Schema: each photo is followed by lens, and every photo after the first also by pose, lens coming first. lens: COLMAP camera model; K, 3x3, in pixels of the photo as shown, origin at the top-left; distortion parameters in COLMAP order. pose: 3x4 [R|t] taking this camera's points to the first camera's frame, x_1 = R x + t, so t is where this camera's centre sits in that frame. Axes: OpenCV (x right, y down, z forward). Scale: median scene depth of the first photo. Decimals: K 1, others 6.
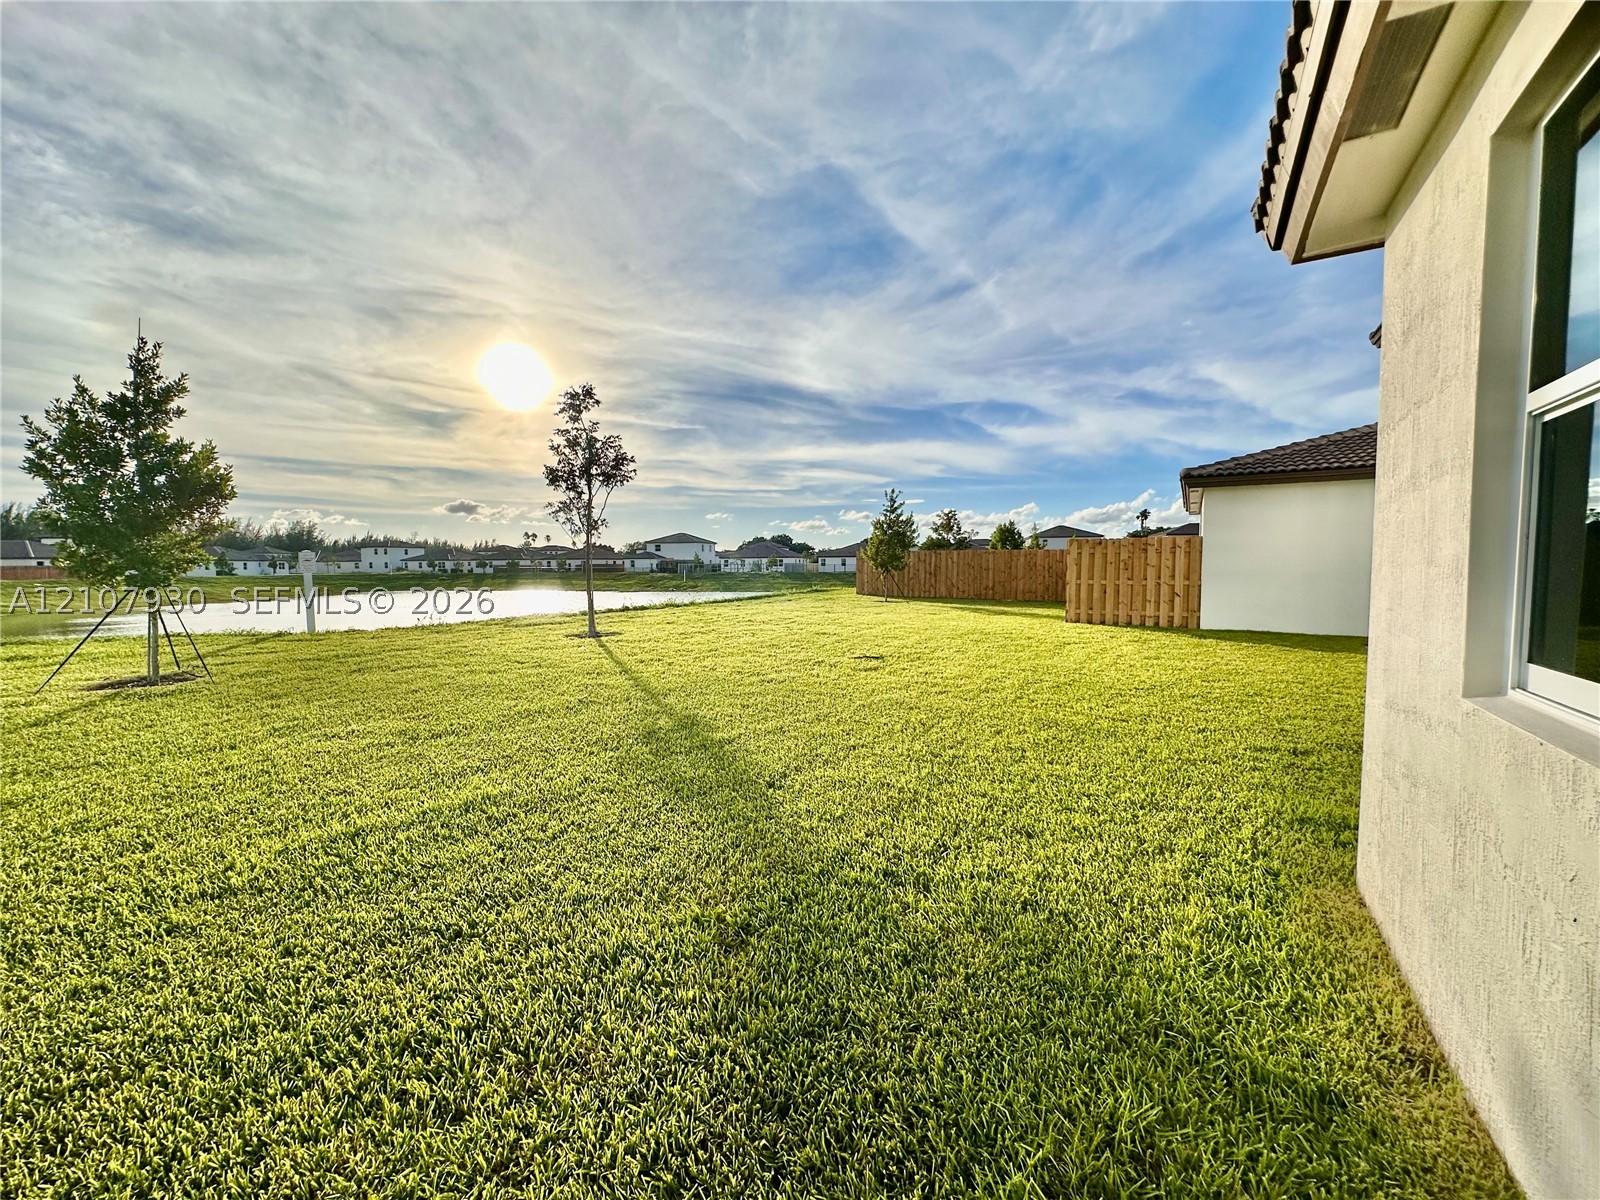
lens RADIAL K [[635.9, 0, 798.6], [0, 635.9, 599.3], [0, 0, 1]] dist [-0.001575, 0.000482]
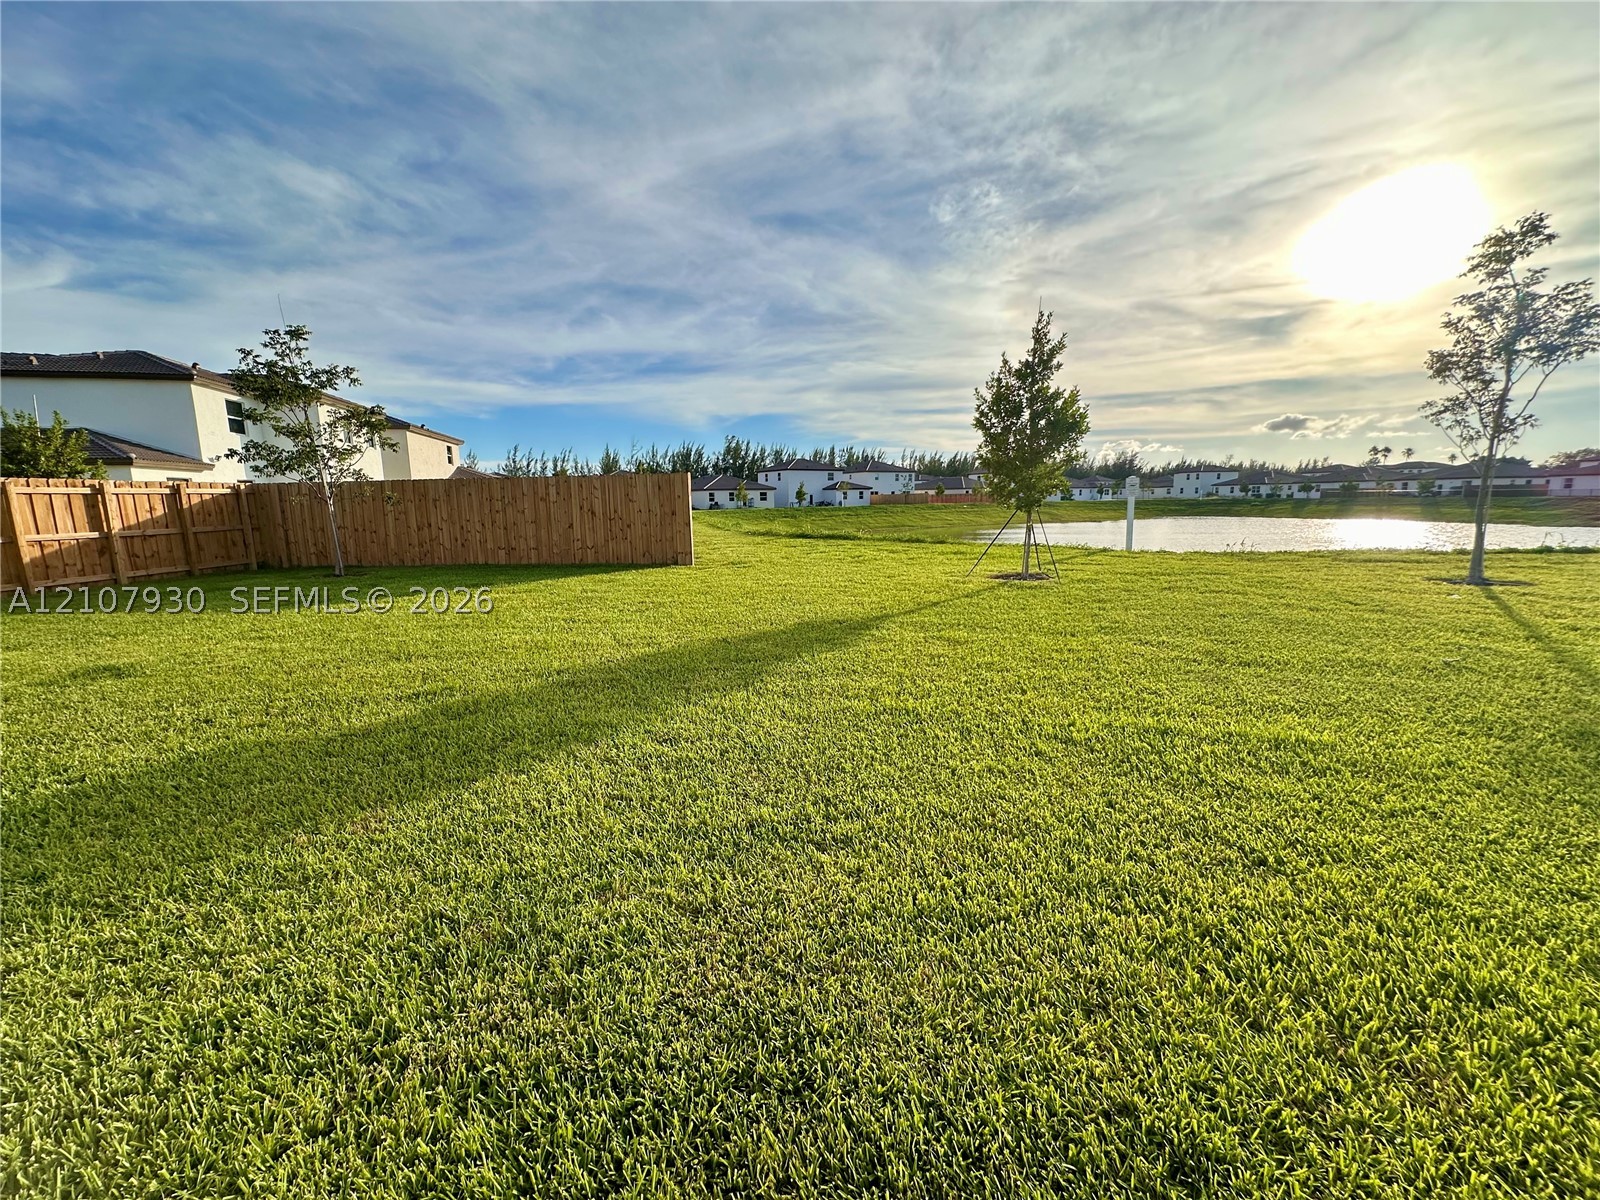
lens RADIAL K [[635.9, 0, 798.6], [0, 635.9, 599.3], [0, 0, 1]] dist [-0.001575, 0.000482]
pose [[0.429950, 0.140470, -0.891858, -0.011910], [-0.036532, 0.989720, 0.138272, 0.007679], [0.902113, -0.026869, 0.430662, -0.020860]]
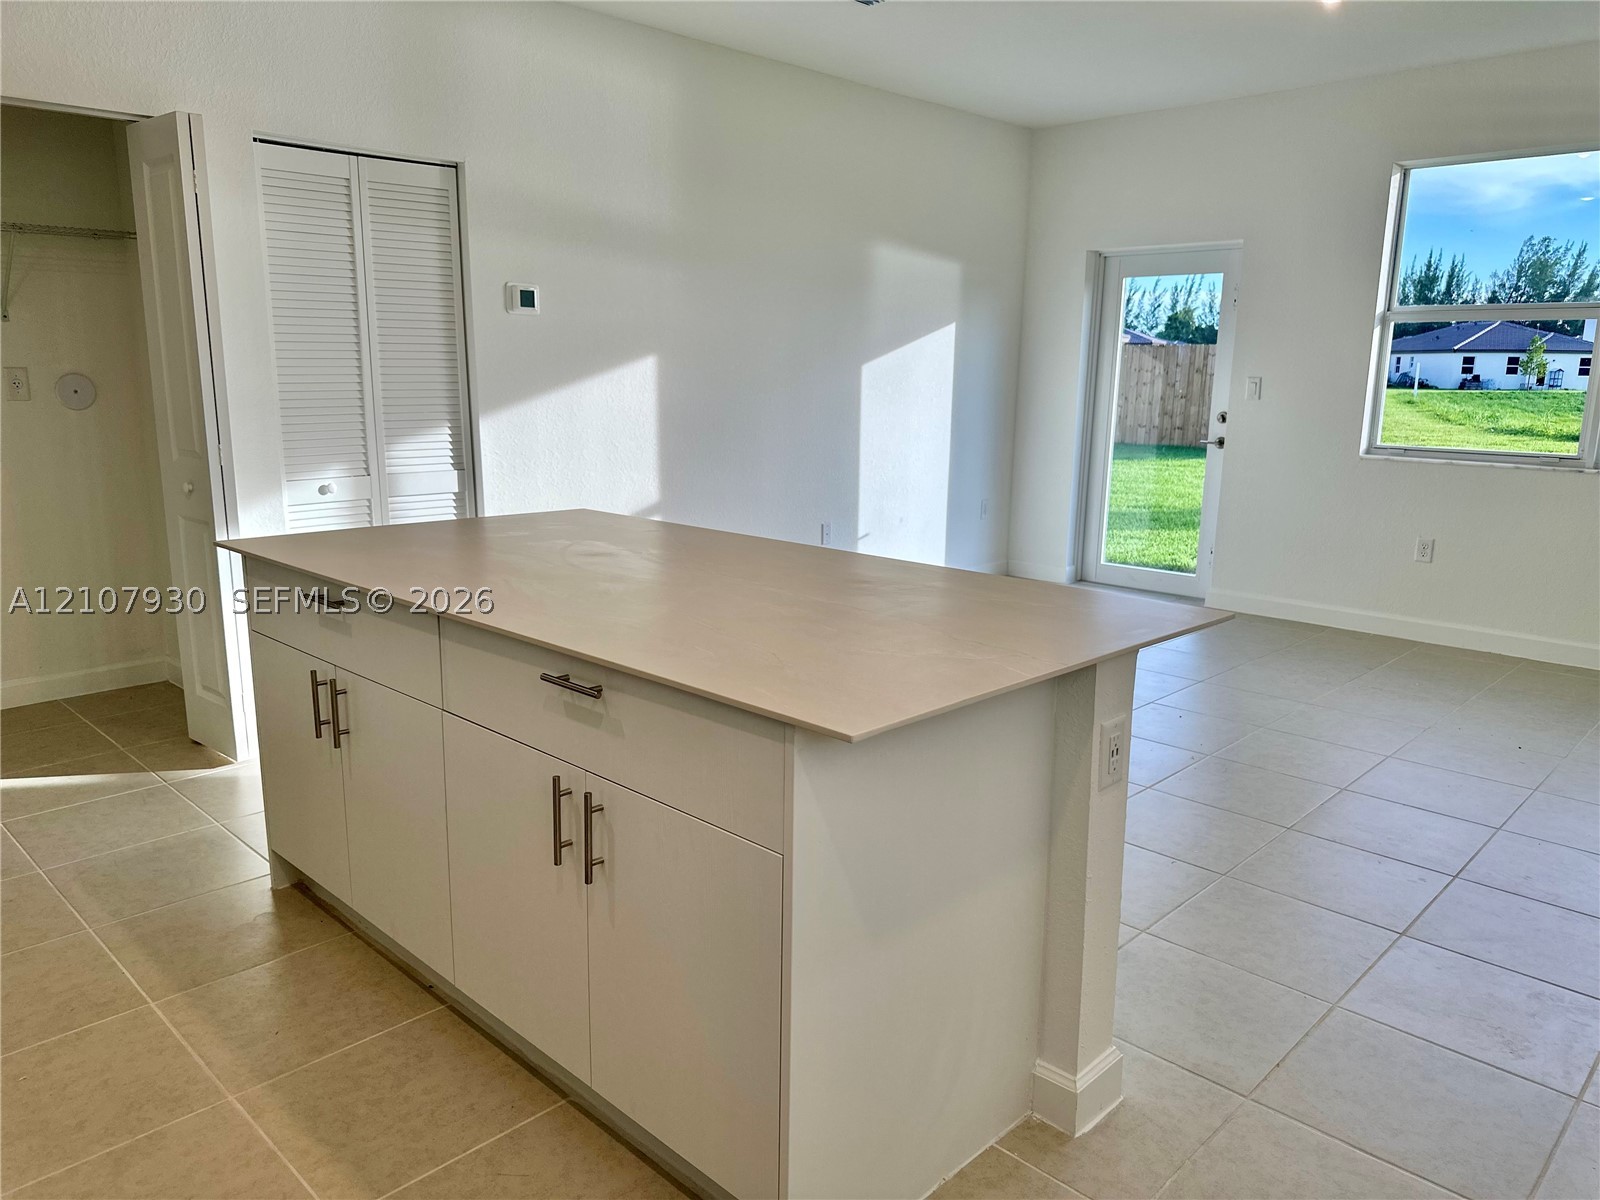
lens RADIAL K [[1132.7, 0, 791.8], [0, 1132.7, 607.0], [0, 0, 1]] dist [0.184353, -0.362032]
pose [[-0.216388, 0.207047, -0.954100, 1.759731], [-0.061940, 0.972374, 0.225061, -0.022526], [0.974341, 0.107798, -0.197586, -0.377898]]
